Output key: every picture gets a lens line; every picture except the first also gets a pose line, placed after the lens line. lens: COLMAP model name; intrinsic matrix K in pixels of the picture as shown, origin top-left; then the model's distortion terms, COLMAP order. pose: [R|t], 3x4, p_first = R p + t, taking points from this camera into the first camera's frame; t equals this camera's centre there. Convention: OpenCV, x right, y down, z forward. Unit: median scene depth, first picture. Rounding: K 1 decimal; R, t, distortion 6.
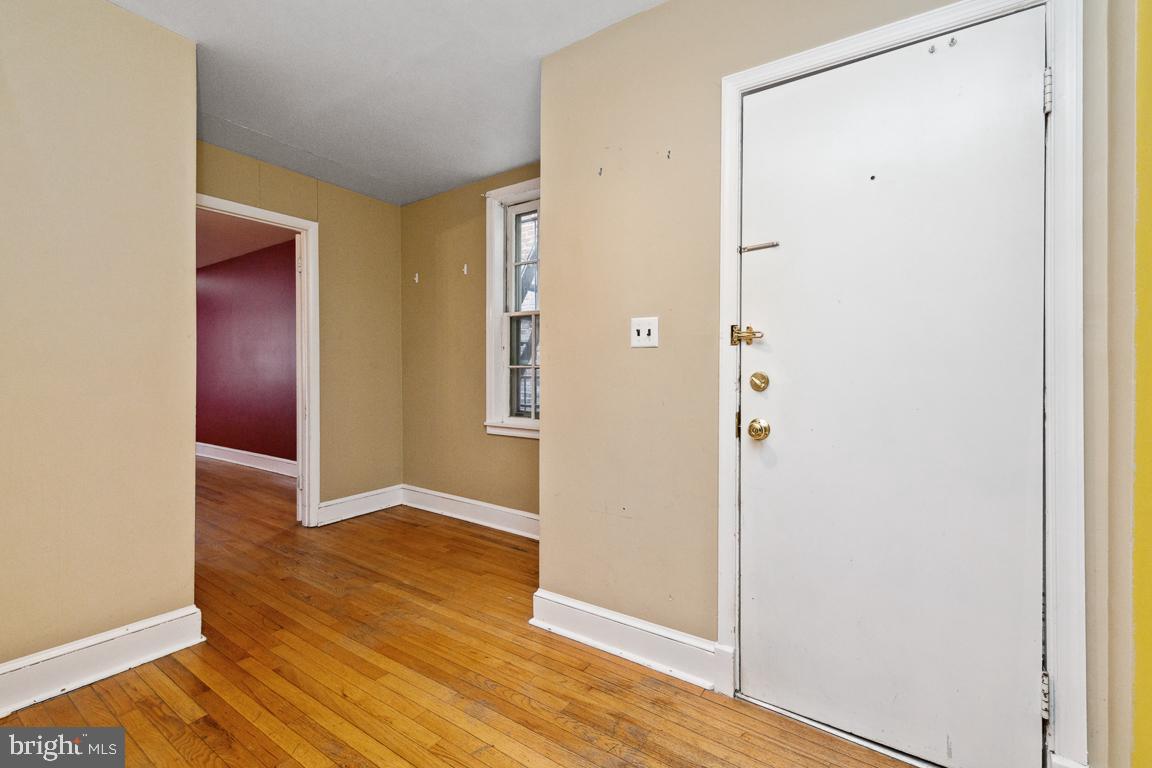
lens RADIAL K [[495.2, 0, 580.3], [0, 495.2, 372.4], [0, 0, 1]] dist [0.001149, 0.000066]
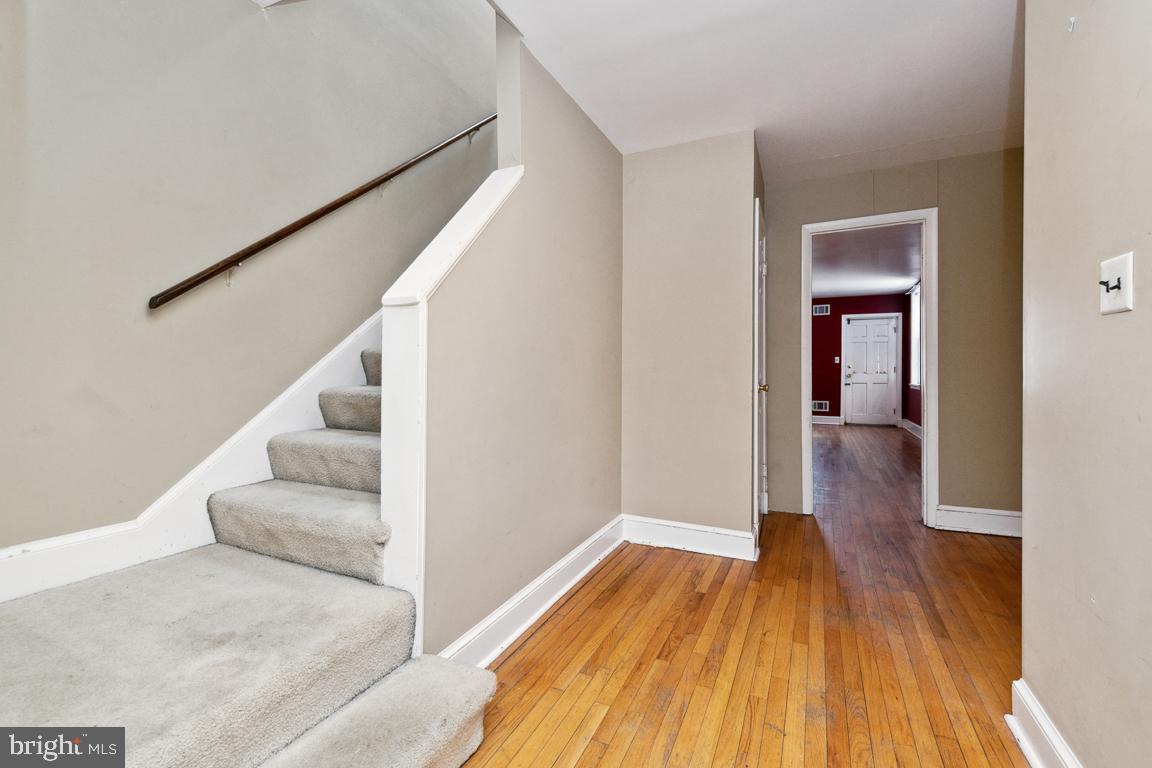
lens RADIAL K [[495.2, 0, 580.3], [0, 495.2, 372.4], [0, 0, 1]] dist [0.001149, 0.000066]
pose [[0.149811, 0.000598, -0.988714, 0.597822], [0.001118, 0.999999, 0.000774, 0.014476], [0.988714, -0.001221, 0.149810, 0.349991]]
